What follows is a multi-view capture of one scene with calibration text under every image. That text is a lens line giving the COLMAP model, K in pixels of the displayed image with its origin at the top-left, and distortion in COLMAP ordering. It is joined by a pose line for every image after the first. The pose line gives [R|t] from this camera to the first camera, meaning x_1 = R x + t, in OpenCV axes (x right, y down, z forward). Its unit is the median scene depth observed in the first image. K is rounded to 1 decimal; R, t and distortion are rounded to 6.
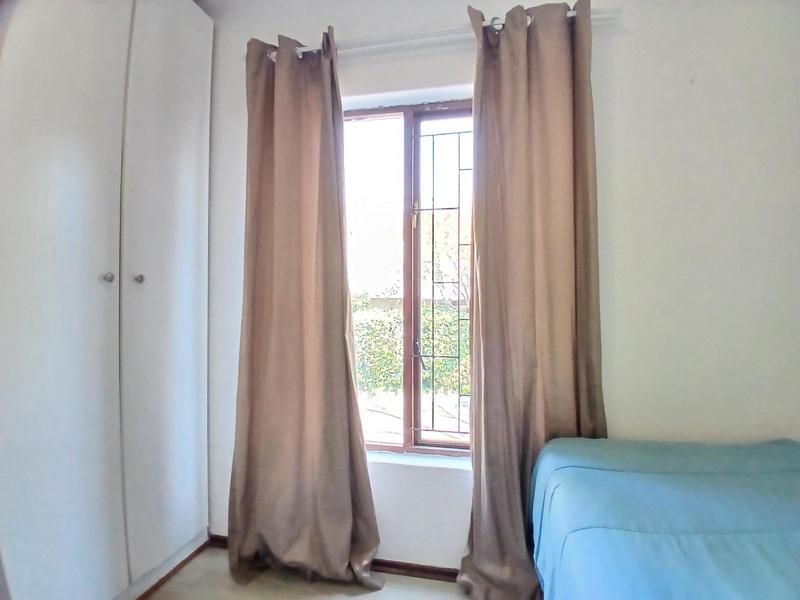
lens RADIAL K [[401.0, 0, 401.2], [0, 401.0, 301.9], [0, 0, 1]] dist [0.001630, -0.045289]
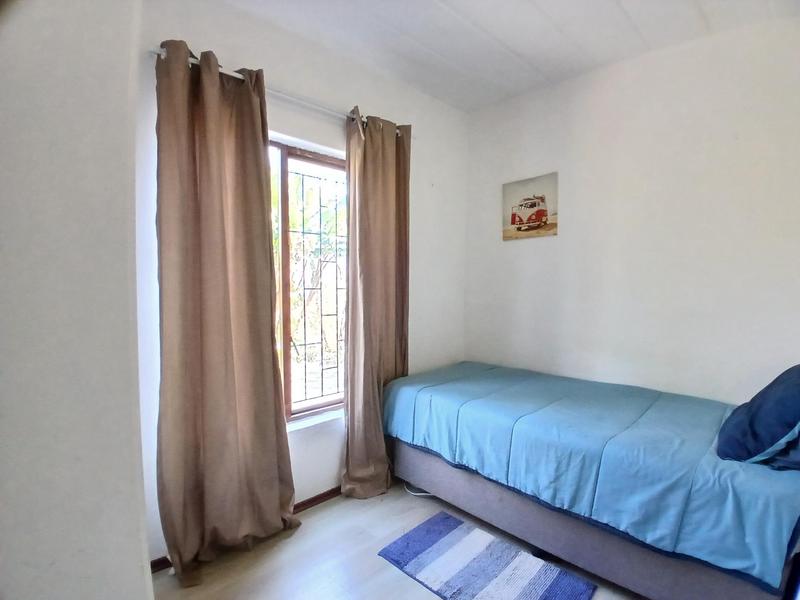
lens RADIAL K [[401.0, 0, 401.2], [0, 401.0, 301.9], [0, 0, 1]] dist [0.001630, -0.045289]
pose [[0.557414, -0.037666, 0.829380, -0.930810], [-0.003683, 0.998848, 0.047837, -0.077934], [-0.830227, -0.029720, 0.556633, 0.003725]]
